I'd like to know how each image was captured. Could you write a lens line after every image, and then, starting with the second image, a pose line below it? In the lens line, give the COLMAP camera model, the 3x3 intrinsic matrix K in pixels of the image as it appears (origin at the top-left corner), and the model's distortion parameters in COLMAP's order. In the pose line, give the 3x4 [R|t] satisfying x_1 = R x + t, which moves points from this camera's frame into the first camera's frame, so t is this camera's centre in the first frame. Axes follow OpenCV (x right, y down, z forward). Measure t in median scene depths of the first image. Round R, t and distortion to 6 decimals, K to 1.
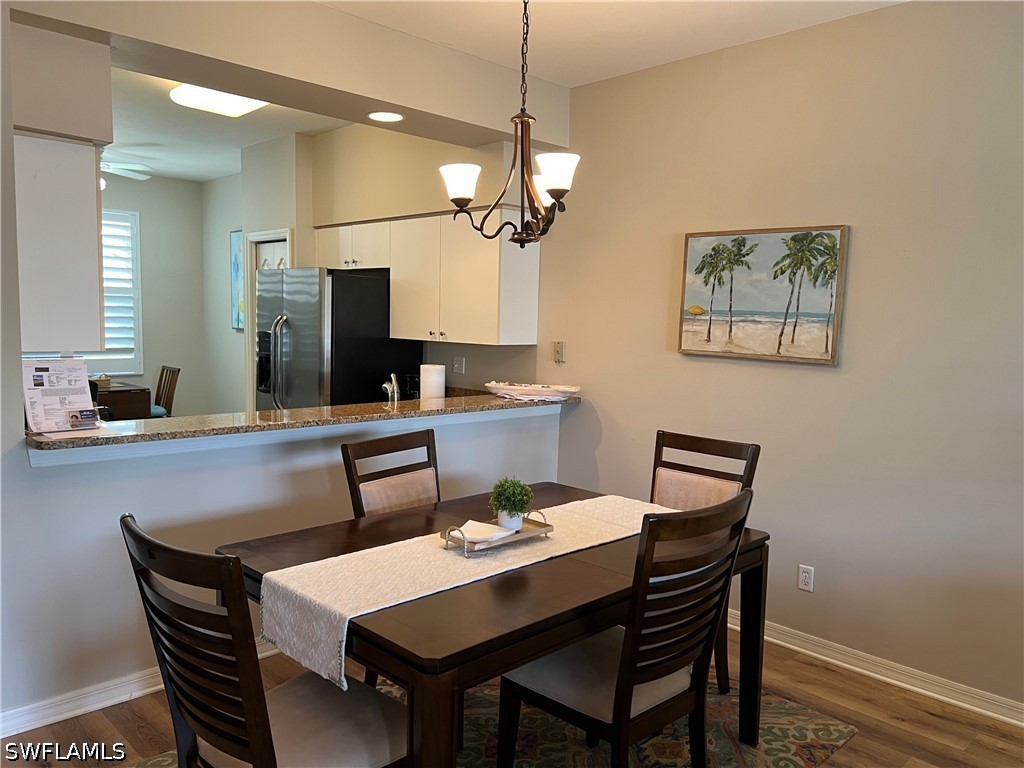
lens RADIAL K [[772.3, 0, 513.0], [0, 772.3, 386.4], [0, 0, 1]] dist [0.075238, -0.088713]
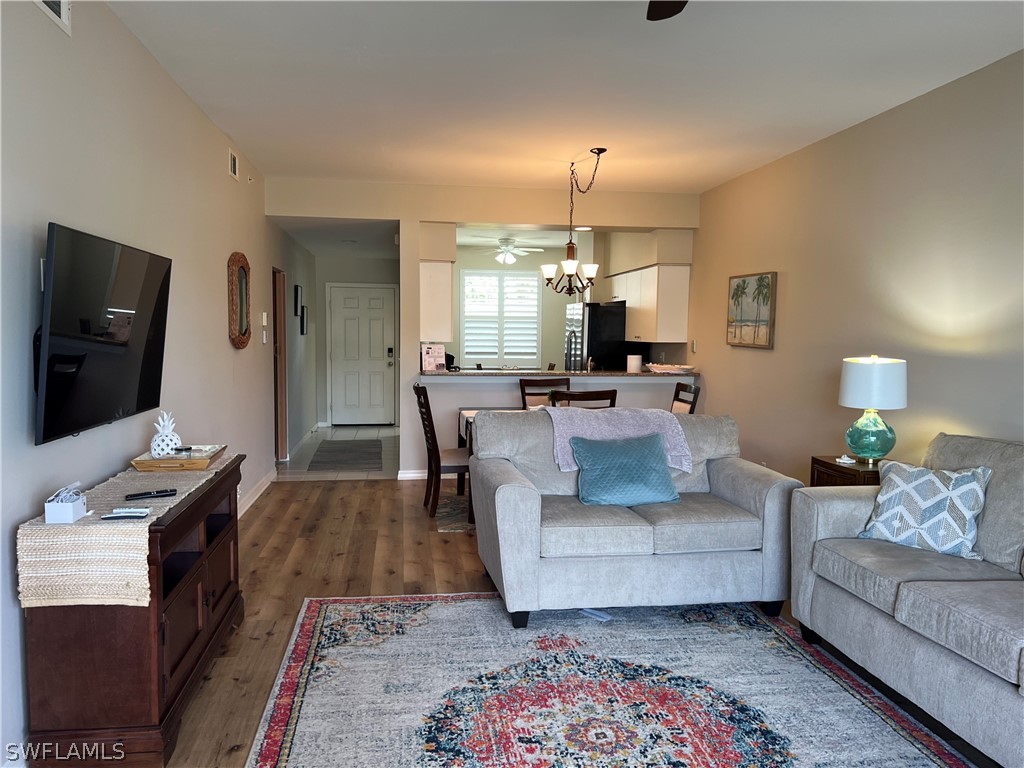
lens RADIAL K [[772.3, 0, 512.5], [0, 772.3, 387.3], [0, 0, 1]] dist [0.075238, -0.088713]
pose [[0.810519, 0.028070, -0.585040, 0.919717], [-0.044771, 0.998898, -0.014099, 0.107518], [0.583999, 0.037620, 0.810882, -0.756405]]
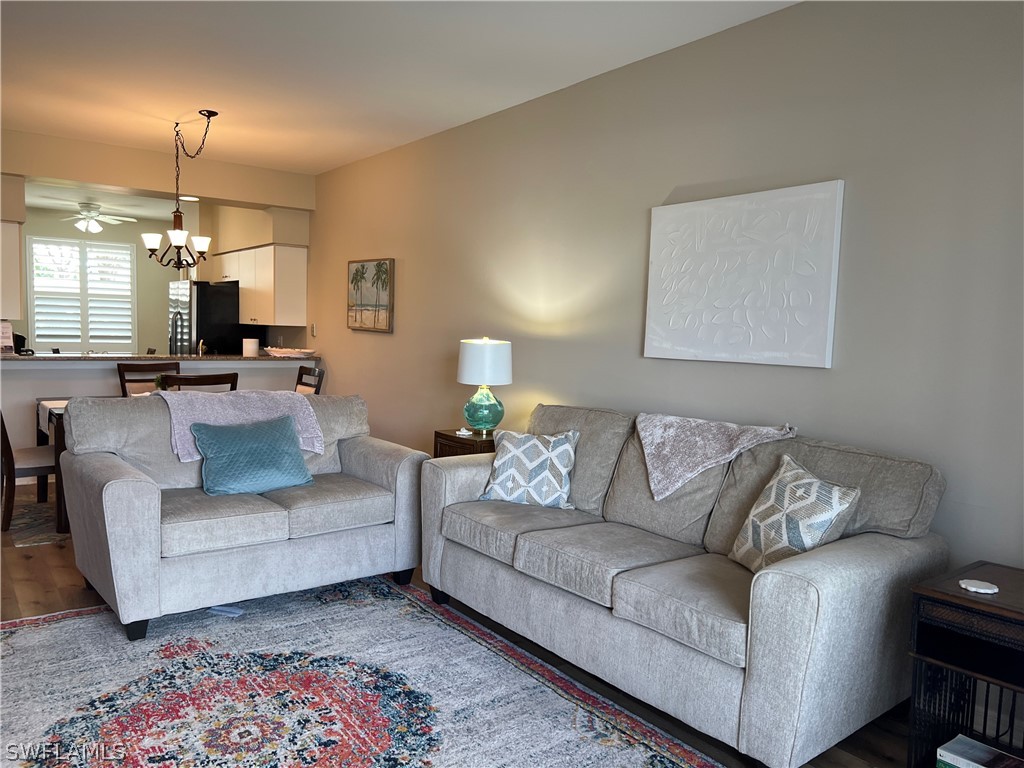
lens RADIAL K [[772.3, 0, 507.7], [0, 772.3, 387.2], [0, 0, 1]] dist [0.075238, -0.088713]
pose [[0.990131, 0.014859, -0.139353, 0.892400], [-0.016936, 0.999762, -0.013732, 0.118382], [0.139116, 0.015957, 0.990148, -0.756459]]
